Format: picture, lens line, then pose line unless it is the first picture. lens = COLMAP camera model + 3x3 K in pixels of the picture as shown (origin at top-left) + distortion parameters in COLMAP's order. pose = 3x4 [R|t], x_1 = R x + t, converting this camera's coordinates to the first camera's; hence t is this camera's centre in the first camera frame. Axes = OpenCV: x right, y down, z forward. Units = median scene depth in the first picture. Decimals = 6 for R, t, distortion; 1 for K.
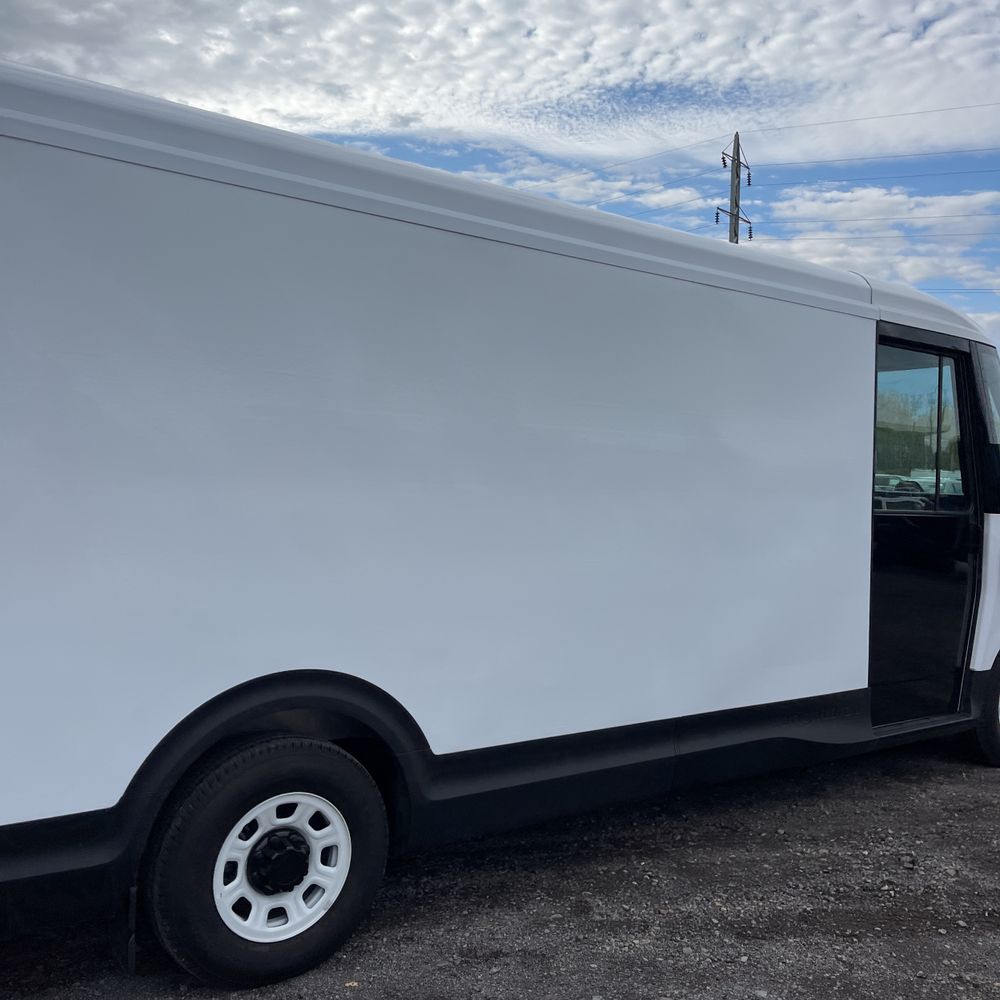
lens RADIAL K [[1011.2, 0, 501.6], [0, 1011.2, 492.0], [0, 0, 1]] dist [0.015163, 0.000000]
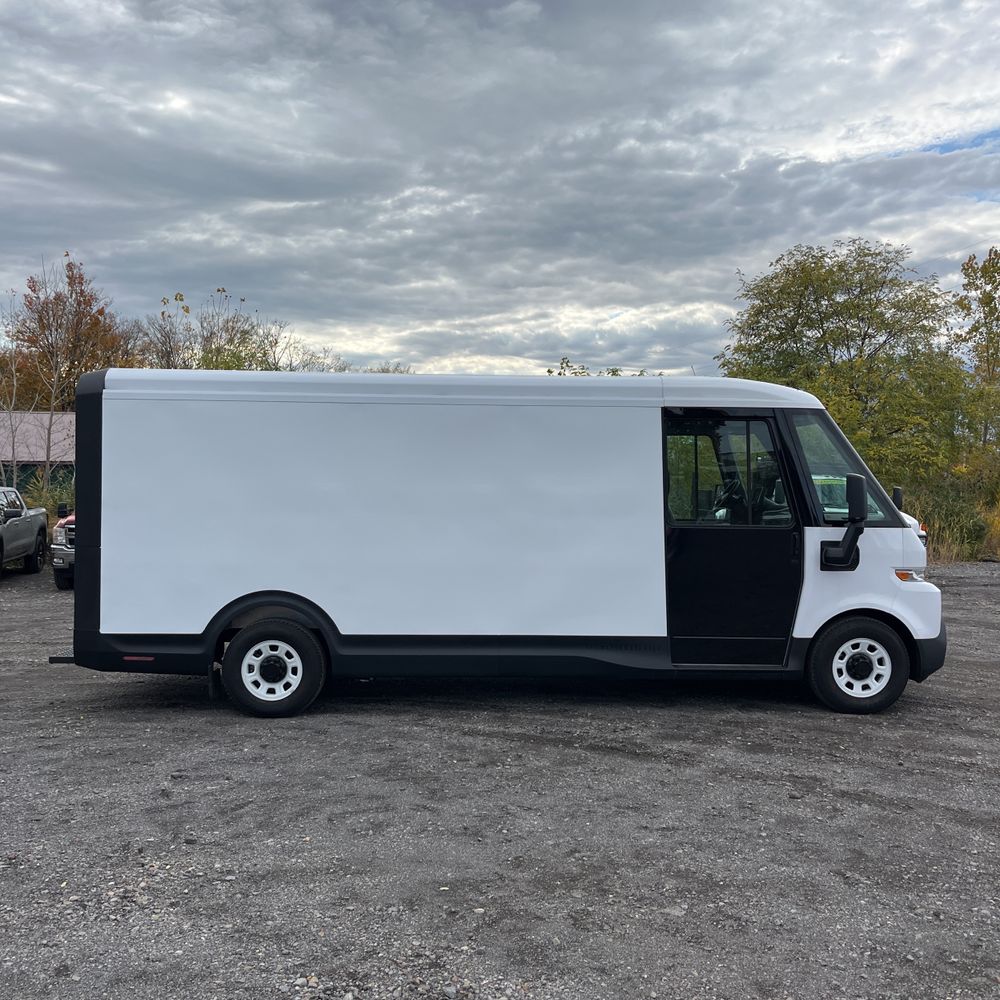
lens RADIAL K [[1011.2, 0, 512.3], [0, 1011.2, 498.0], [0, 0, 1]] dist [0.015163, 0.000000]
pose [[0.821952, -0.029010, -0.568817, 1.415517], [0.011861, 0.999357, -0.033828, 0.035187], [0.569433, 0.021059, 0.821768, -0.586758]]
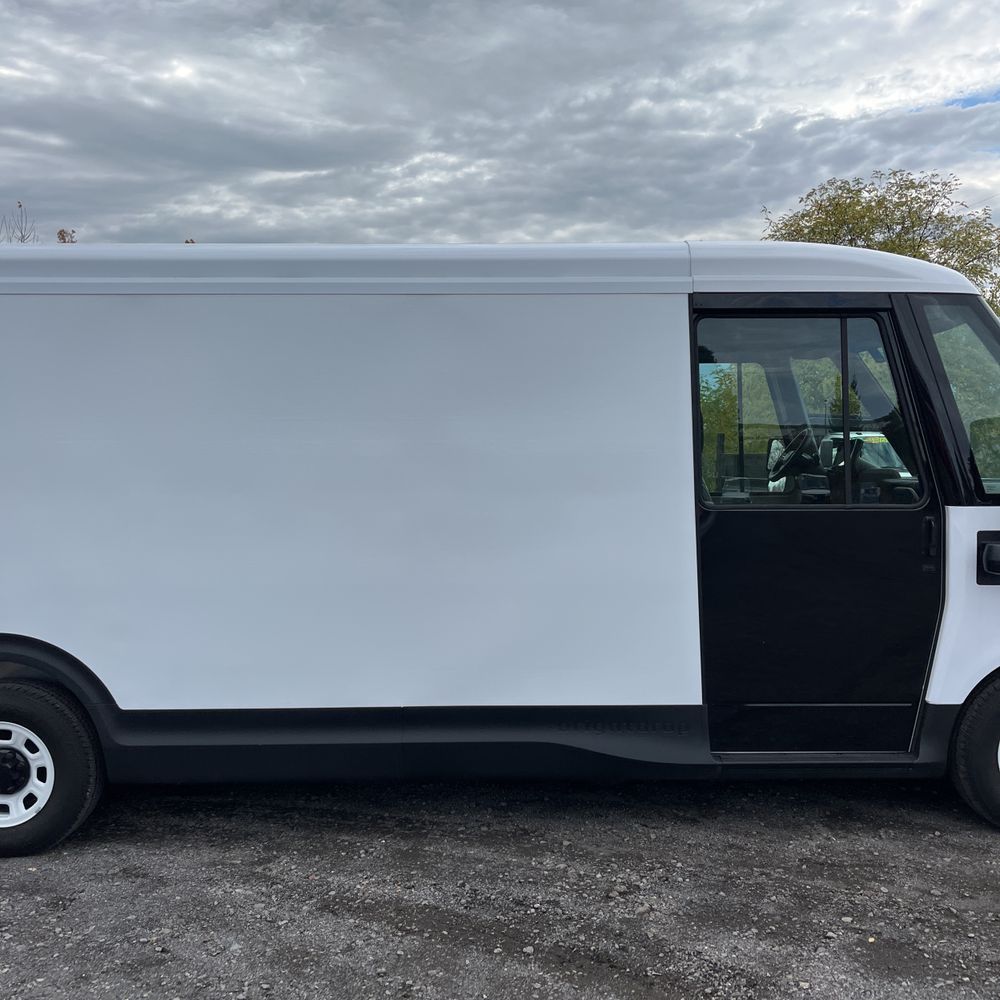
lens RADIAL K [[1011.2, 0, 516.3], [0, 1011.2, 498.6], [0, 0, 1]] dist [0.015163, 0.000000]
pose [[0.814184, -0.023735, -0.580122, 0.992534], [0.025907, 0.999654, -0.004540, 0.014679], [0.580029, -0.011333, 0.814517, 0.240047]]
